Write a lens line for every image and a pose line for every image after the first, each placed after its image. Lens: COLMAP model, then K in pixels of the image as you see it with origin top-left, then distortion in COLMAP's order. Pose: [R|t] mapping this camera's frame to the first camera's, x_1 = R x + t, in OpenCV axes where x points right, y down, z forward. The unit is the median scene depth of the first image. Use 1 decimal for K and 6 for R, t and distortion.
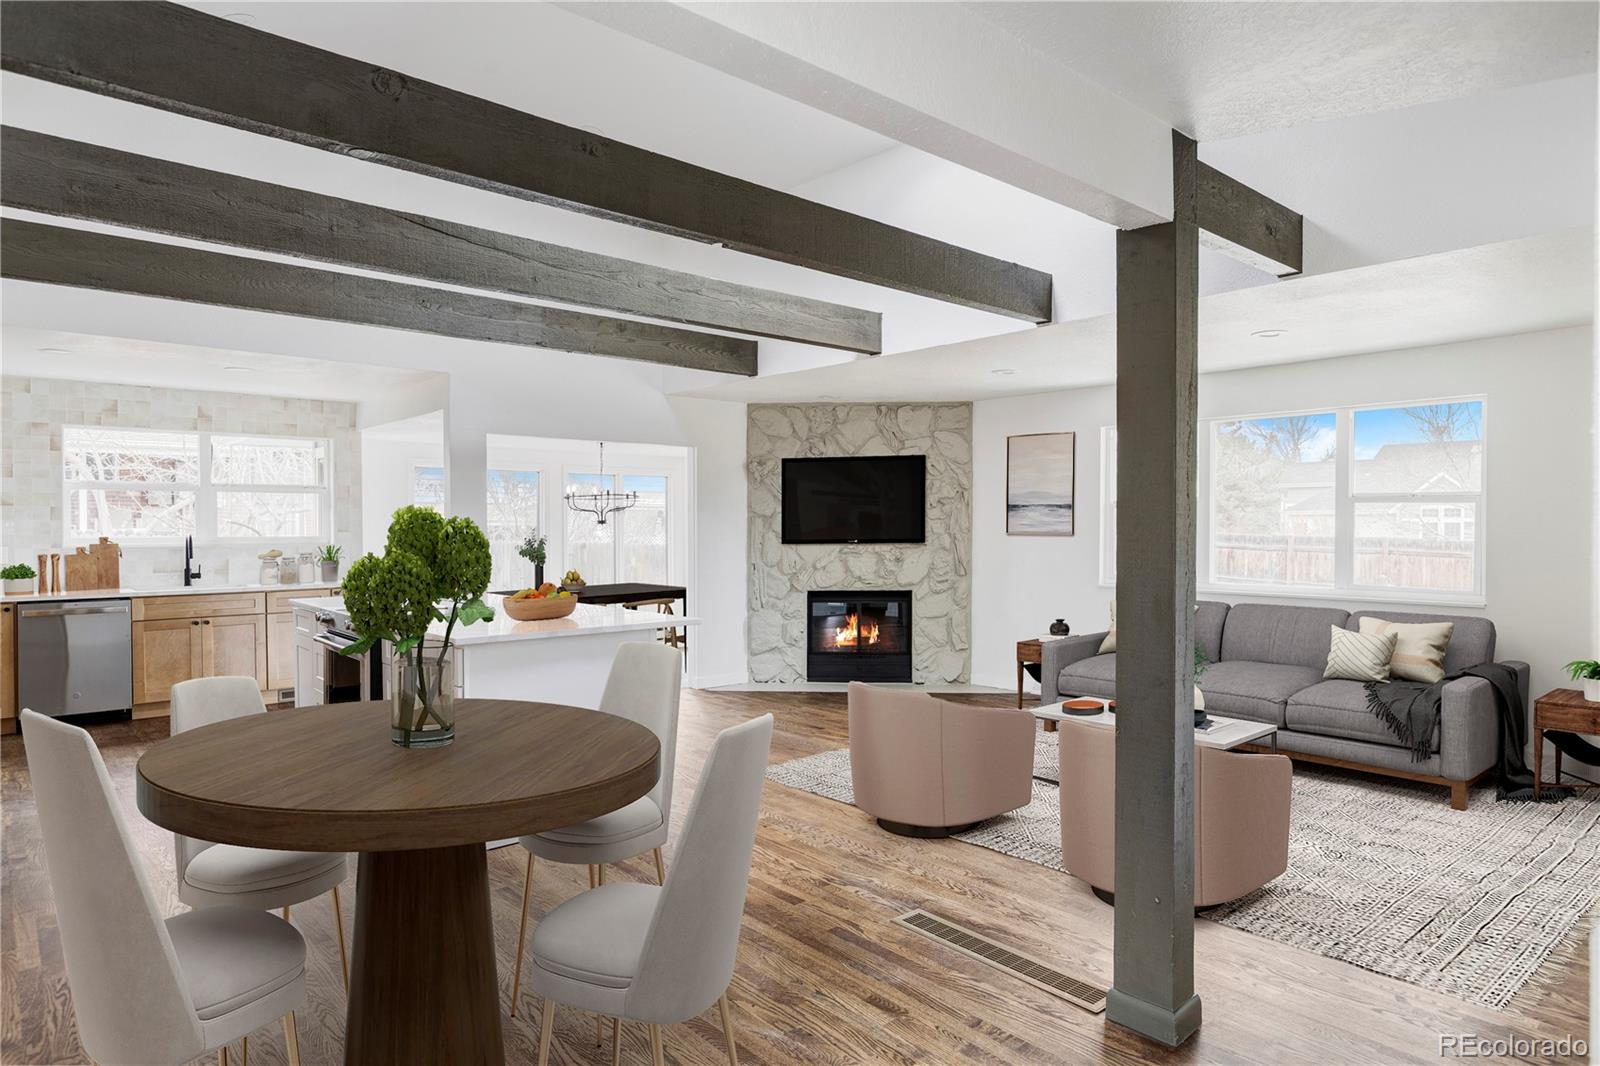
lens RADIAL K [[937.4, 0, 800.0], [0, 937.4, 533.0], [0, 0, 1]] dist [0.003108, 0.000648]
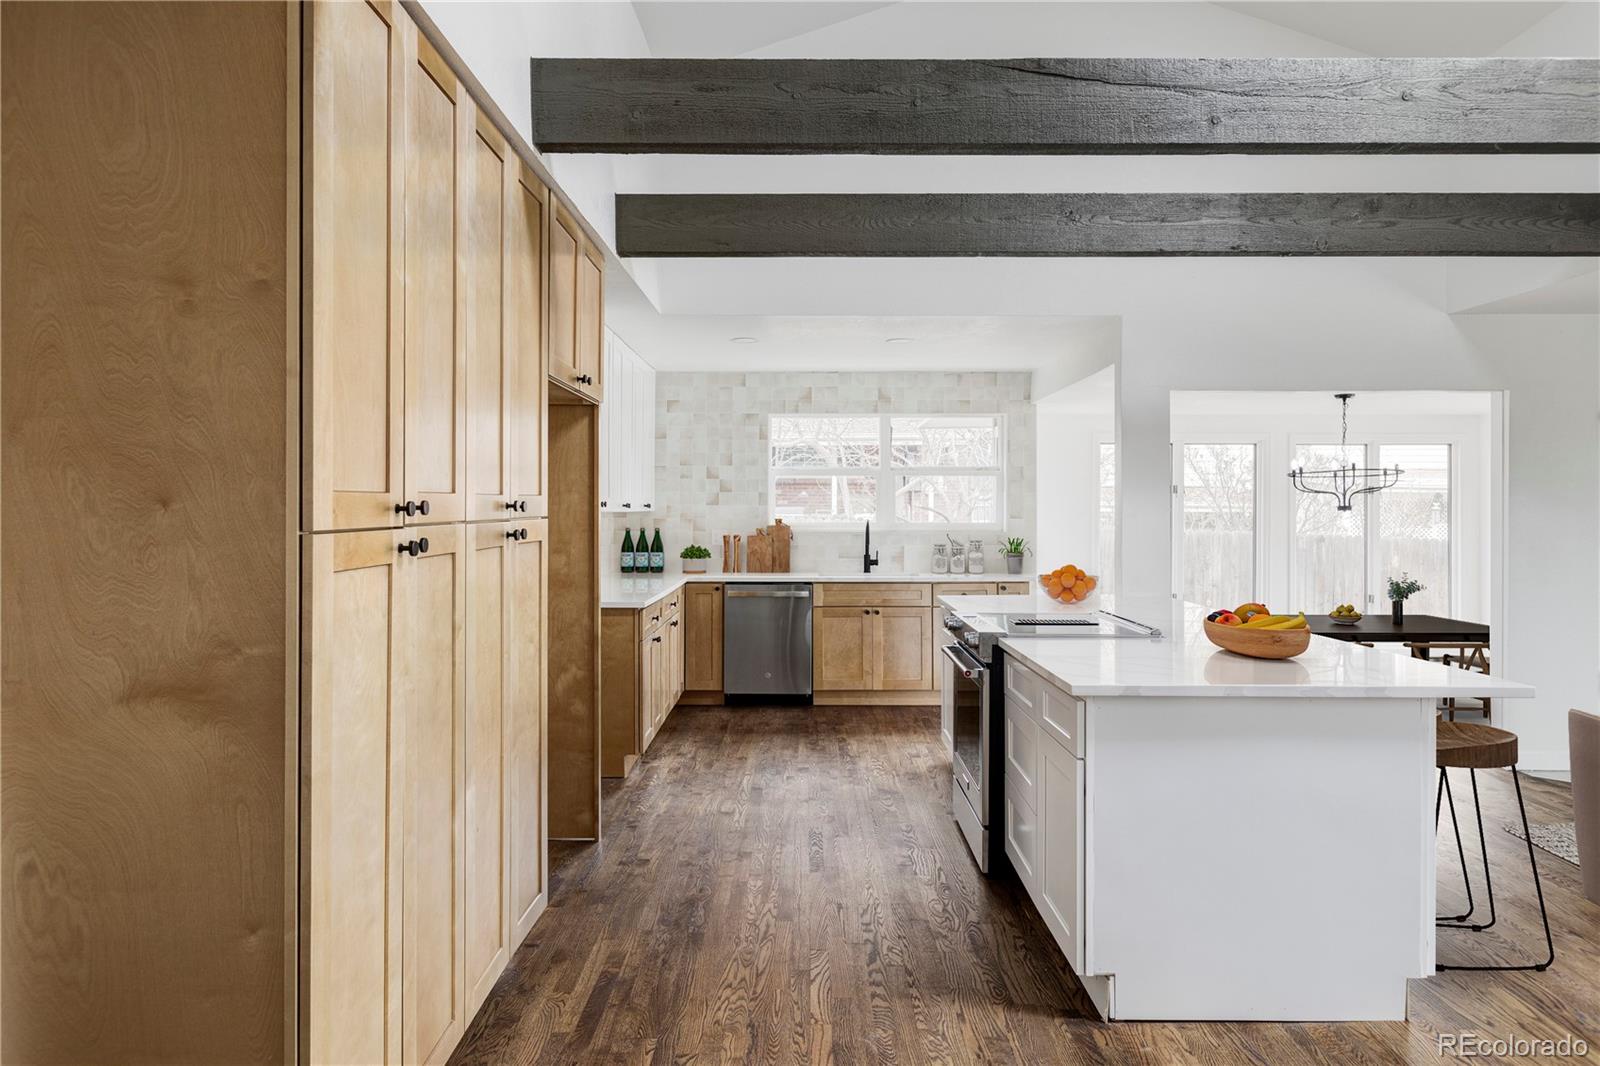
lens RADIAL K [[972.6, 0, 799.3], [0, 972.6, 514.9], [0, 0, 1]] dist [-0.002594, -0.000831]
pose [[0.746093, 0.006382, -0.665812, -0.031976], [-0.009467, 0.999955, -0.001023, -0.001823], [0.665775, 0.007067, 0.746119, 0.198251]]
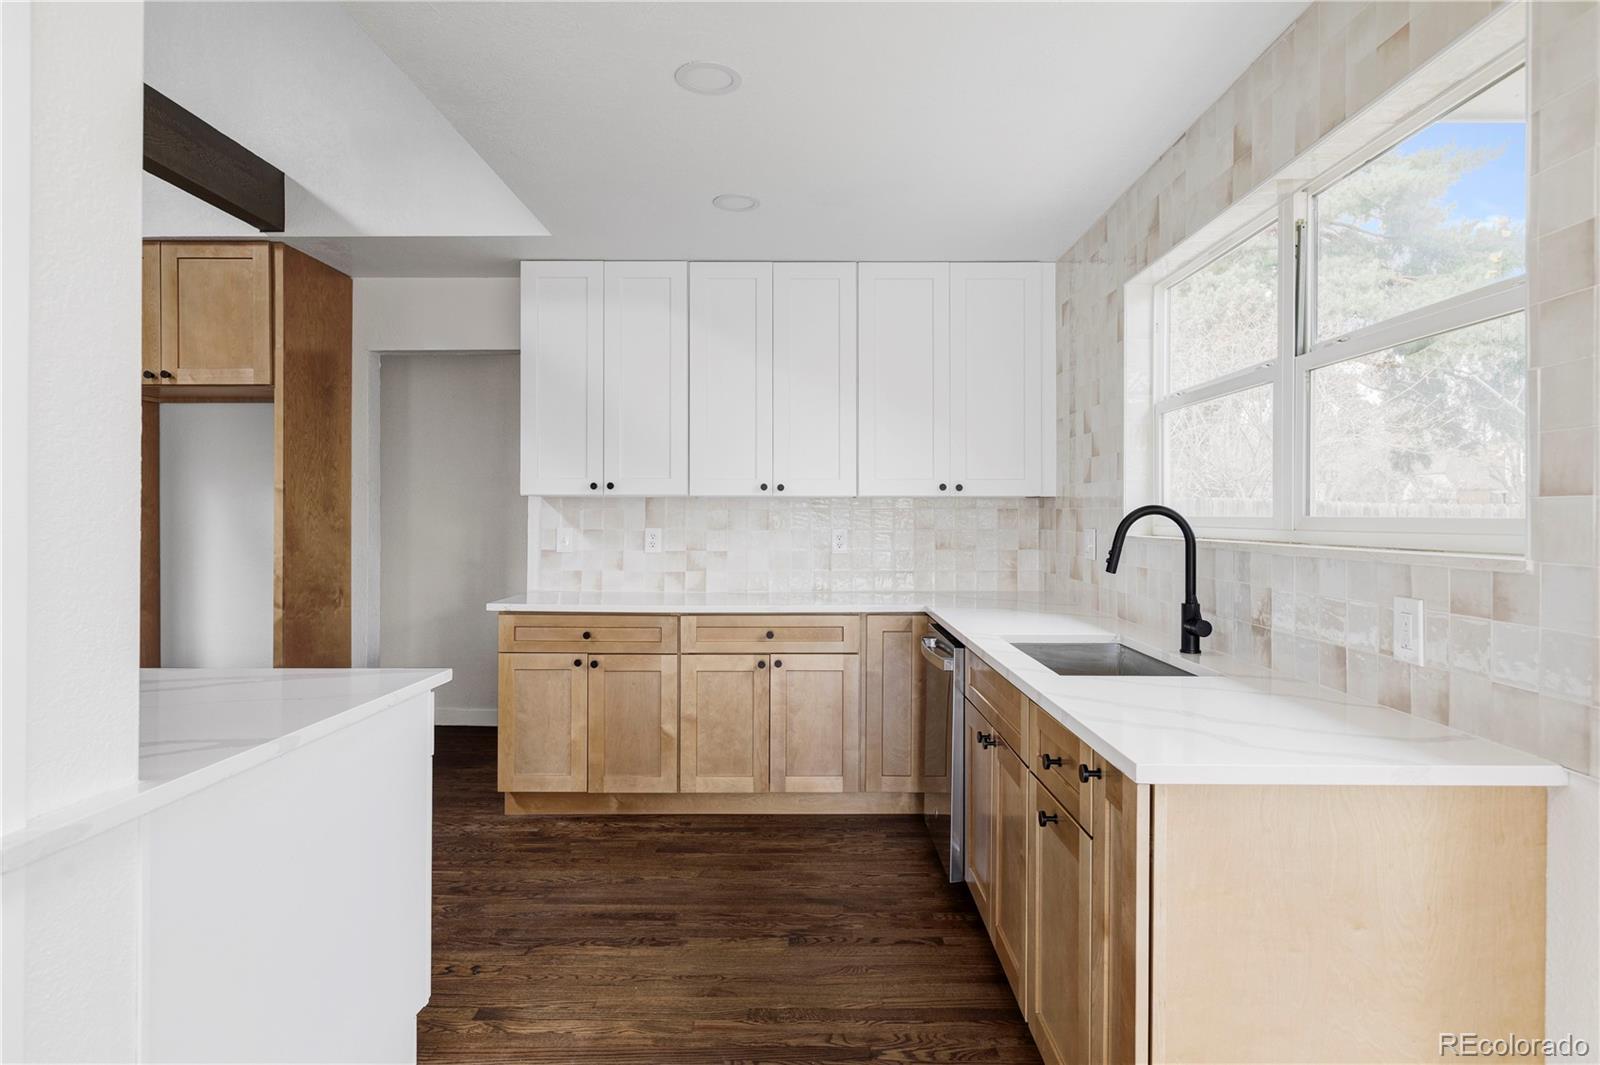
lens RADIAL K [[909.8, 0, 807.6], [0, 909.8, 521.0], [0, 0, 1]] dist [-0.000226, -0.000254]
pose [[-0.655741, 0.003524, -0.754977, -0.296776], [-0.011530, 0.999826, 0.014682, 0.002827], [0.754897, 0.018333, -0.655587, 1.115005]]
